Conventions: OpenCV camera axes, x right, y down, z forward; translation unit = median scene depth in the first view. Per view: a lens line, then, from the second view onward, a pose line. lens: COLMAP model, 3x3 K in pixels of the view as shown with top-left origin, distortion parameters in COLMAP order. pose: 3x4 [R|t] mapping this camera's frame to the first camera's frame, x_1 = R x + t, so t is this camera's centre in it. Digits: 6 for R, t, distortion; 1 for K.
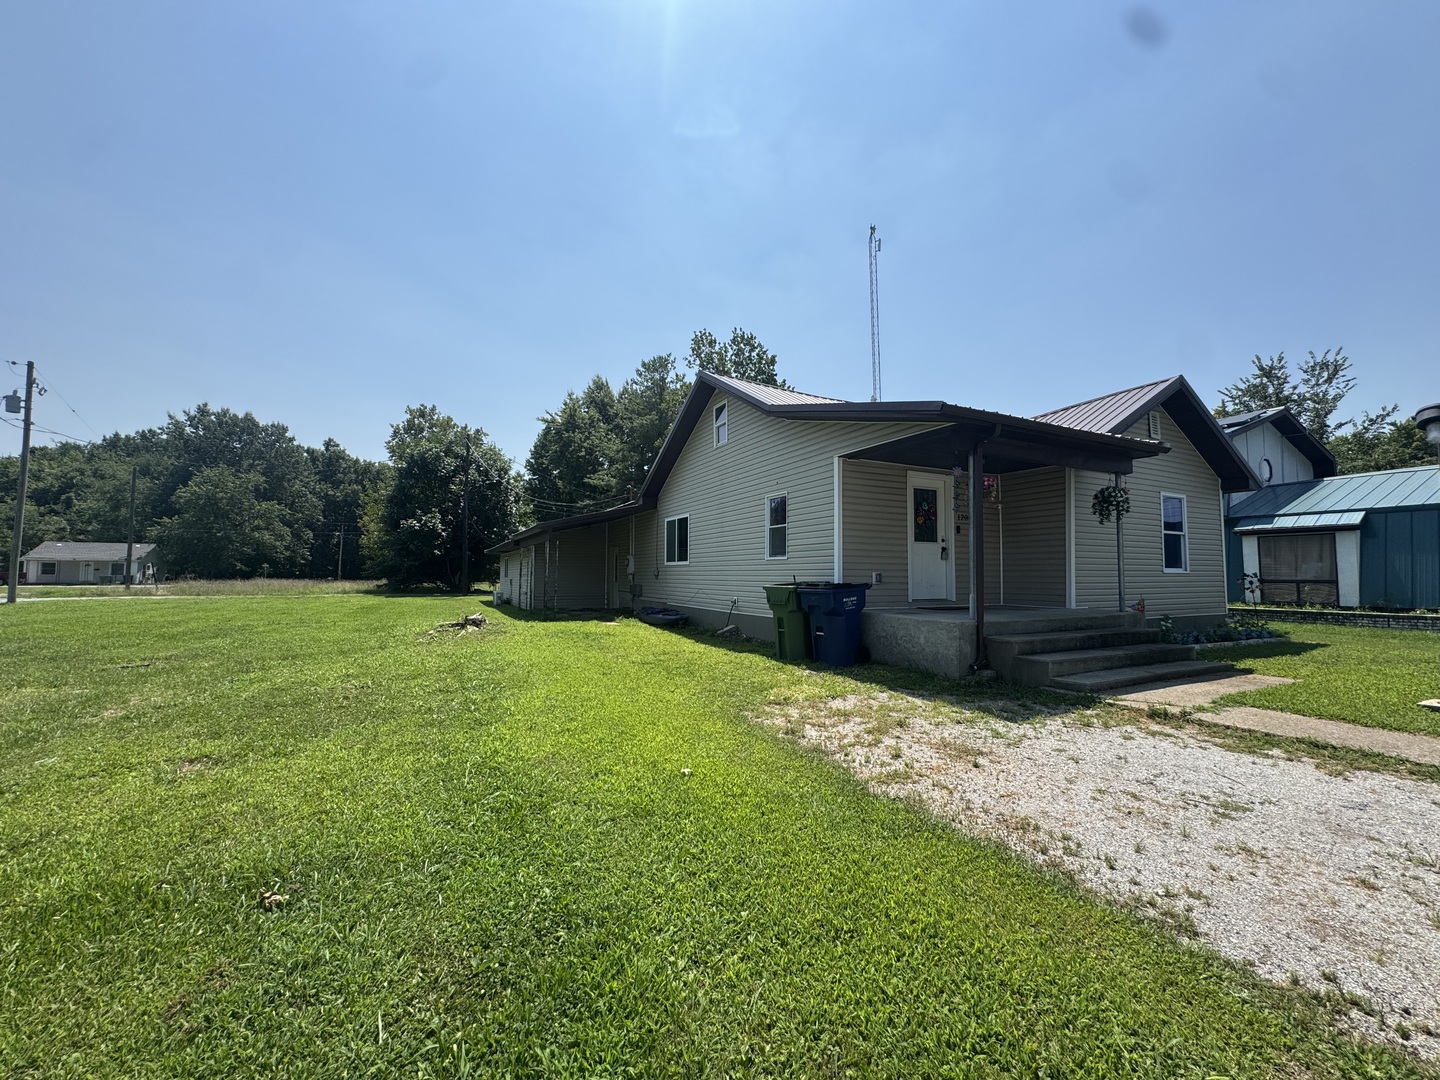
lens RADIAL K [[572.7, 0, 718.4], [0, 572.7, 538.5], [0, 0, 1]] dist [-0.001495, 0.000730]
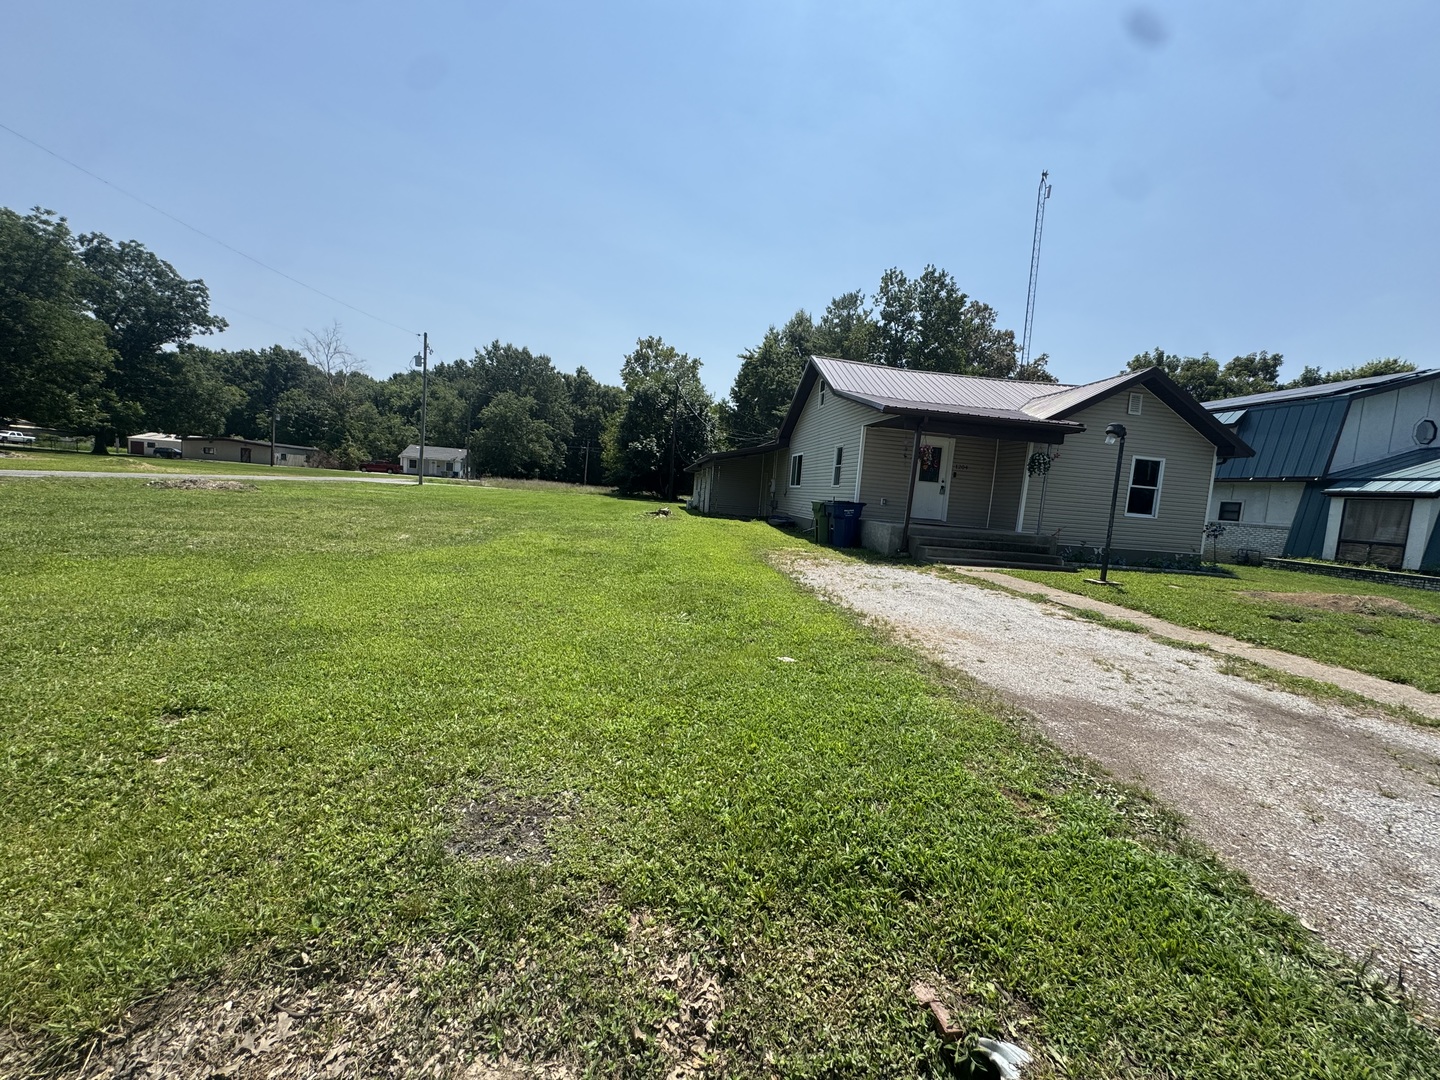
lens RADIAL K [[572.7, 0, 722.8], [0, 572.7, 540.8], [0, 0, 1]] dist [-0.001495, 0.000730]
pose [[0.938599, 0.098662, -0.330601, 0.072394], [-0.053238, 0.988180, 0.143758, -0.005636], [0.340877, -0.117330, 0.932757, -0.125114]]
